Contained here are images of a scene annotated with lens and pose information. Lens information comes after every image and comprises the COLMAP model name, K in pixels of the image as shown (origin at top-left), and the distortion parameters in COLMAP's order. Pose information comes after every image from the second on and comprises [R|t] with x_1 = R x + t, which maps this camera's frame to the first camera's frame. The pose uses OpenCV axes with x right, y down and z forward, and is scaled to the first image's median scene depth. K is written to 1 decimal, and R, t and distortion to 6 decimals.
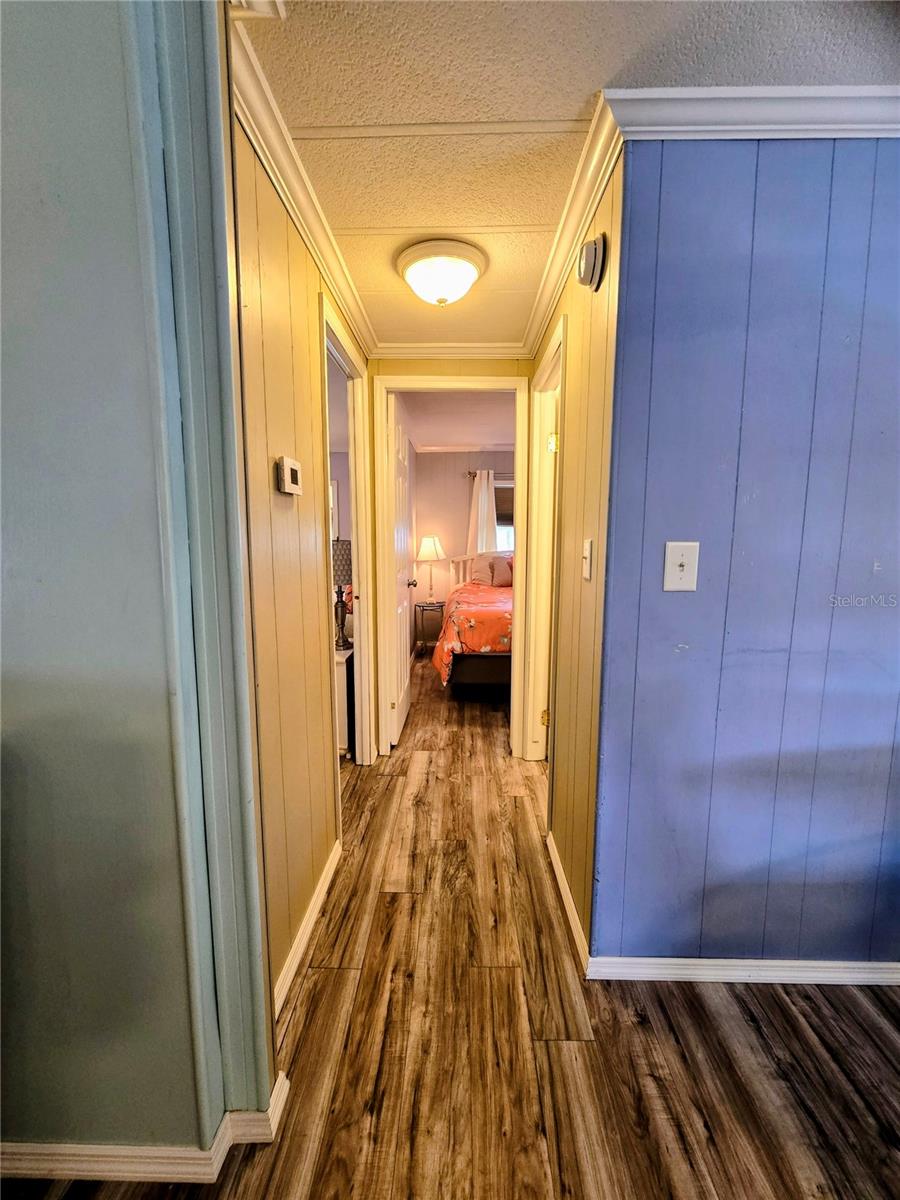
lens RADIAL K [[504.2, 0, 451.8], [0, 504.2, 599.0], [0, 0, 1]] dist [-0.006056, 0.003028]
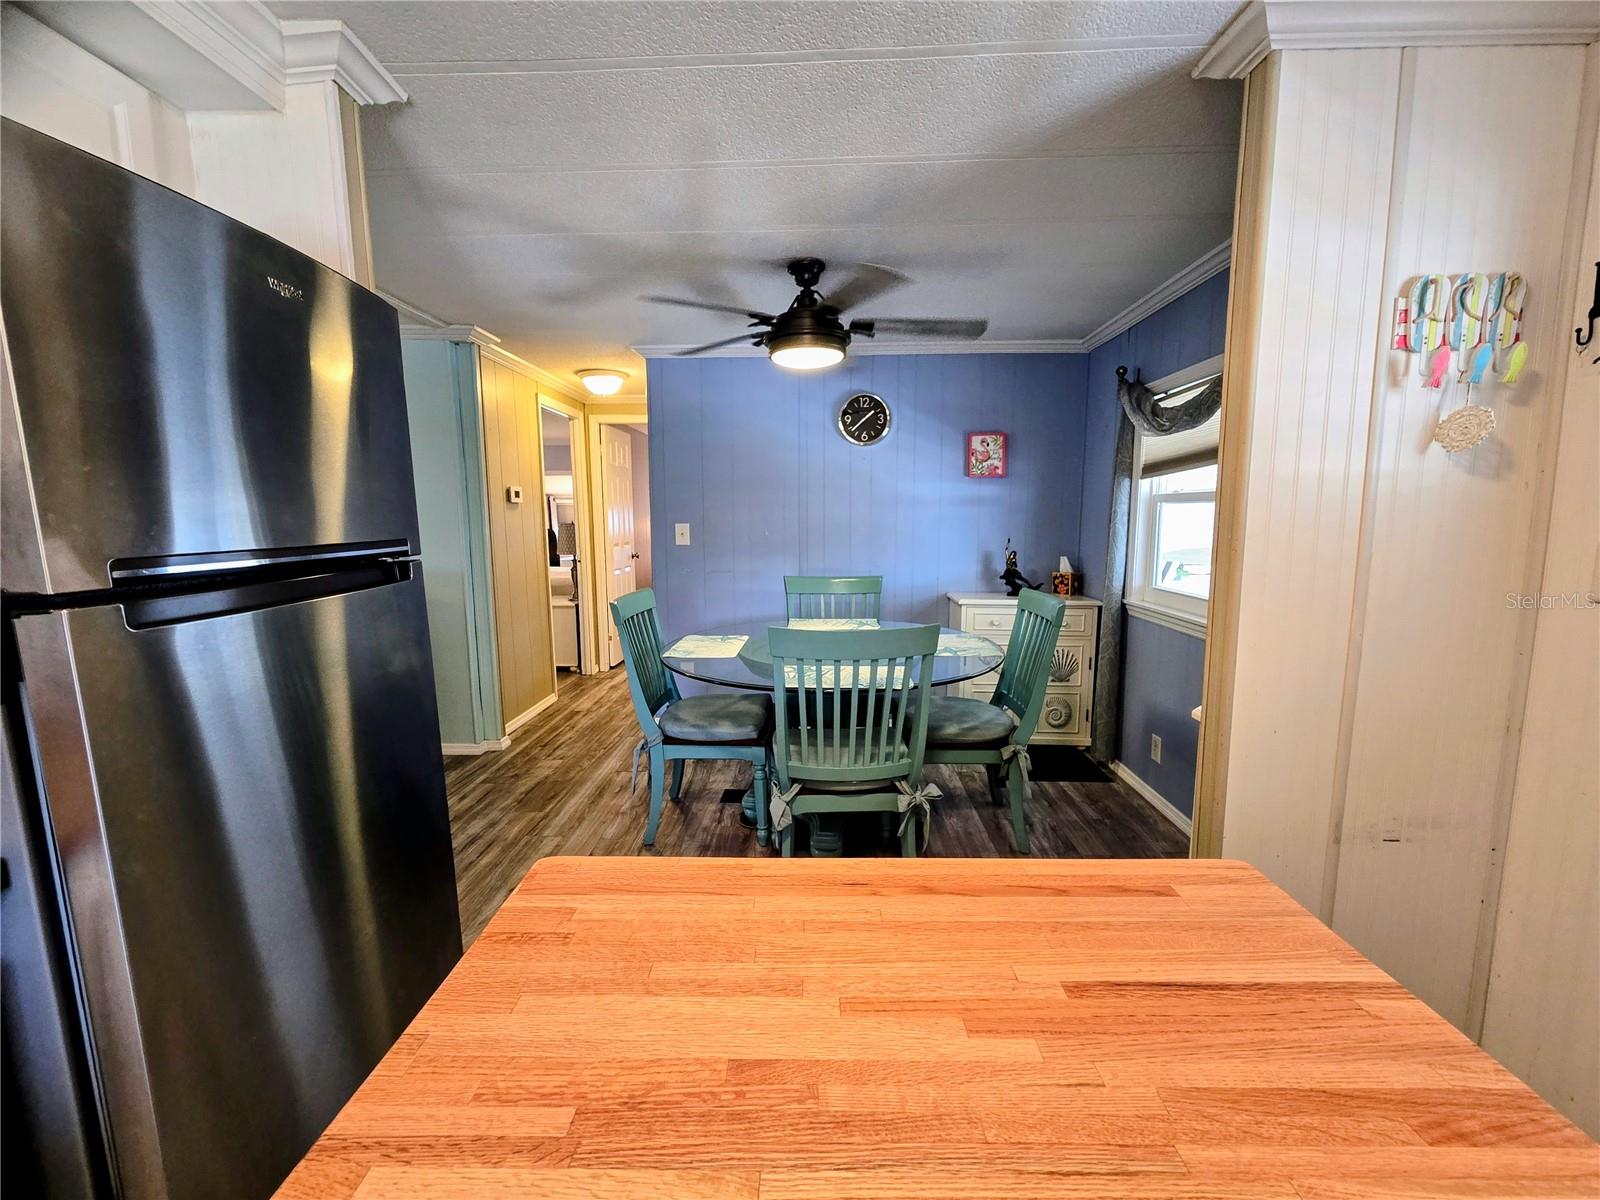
lens RADIAL K [[672.3, 0, 816.6], [0, 672.3, 606.1], [0, 0, 1]] dist [-0.006056, 0.003028]
pose [[1.000000, -0.000457, -0.000248, 0.998536], [0.000459, 0.999968, 0.008008, 0.222670], [0.000244, -0.008008, 0.999968, -1.941826]]
